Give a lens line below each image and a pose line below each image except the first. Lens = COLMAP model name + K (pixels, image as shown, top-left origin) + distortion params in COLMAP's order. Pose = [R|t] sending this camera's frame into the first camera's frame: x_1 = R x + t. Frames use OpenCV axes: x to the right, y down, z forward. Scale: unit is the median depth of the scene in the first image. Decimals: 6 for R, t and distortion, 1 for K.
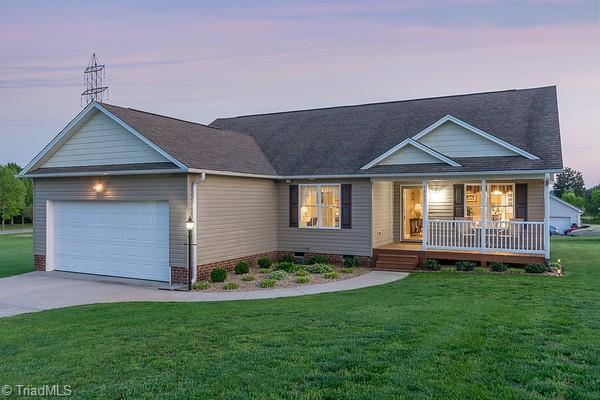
lens RADIAL K [[480.6, 0, 300.0], [0, 480.6, 200.0], [0, 0, 1]] dist [0.000209, -0.007876]
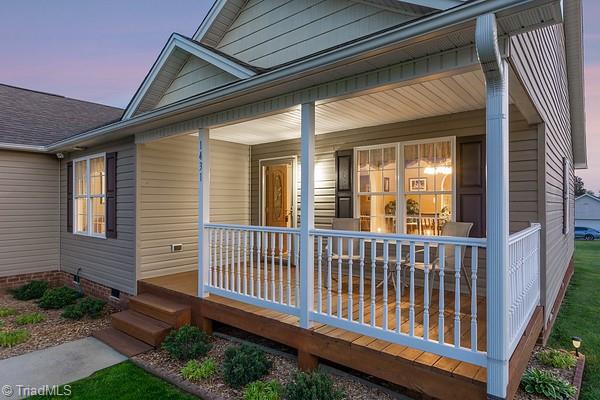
lens RADIAL K [[350.1, 0, 300.0], [0, 350.1, 200.0], [0, 0, 1]] dist [-0.001044, -0.000437]
pose [[0.976010, -0.002872, -0.217707, 0.419582], [-0.000703, 0.999866, -0.016343, 0.027226], [0.217725, 0.016104, 0.975877, 0.744916]]
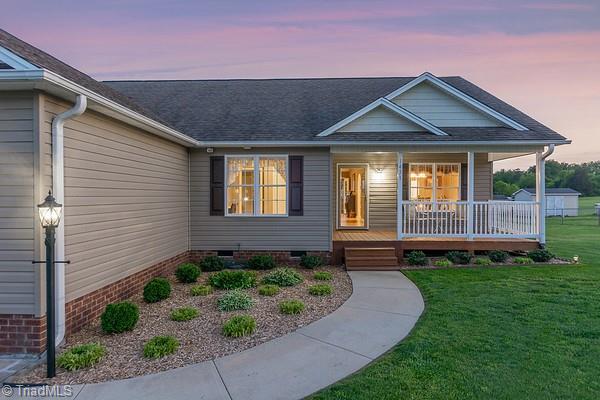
lens RADIAL K [[350.1, 0, 300.0], [0, 350.1, 200.0], [0, 0, 1]] dist [-0.001044, -0.000437]
pose [[0.905421, -0.005601, 0.424478, -0.141678], [0.001670, 0.999952, 0.009632, 0.033421], [-0.424512, -0.008012, 0.905387, 0.560239]]
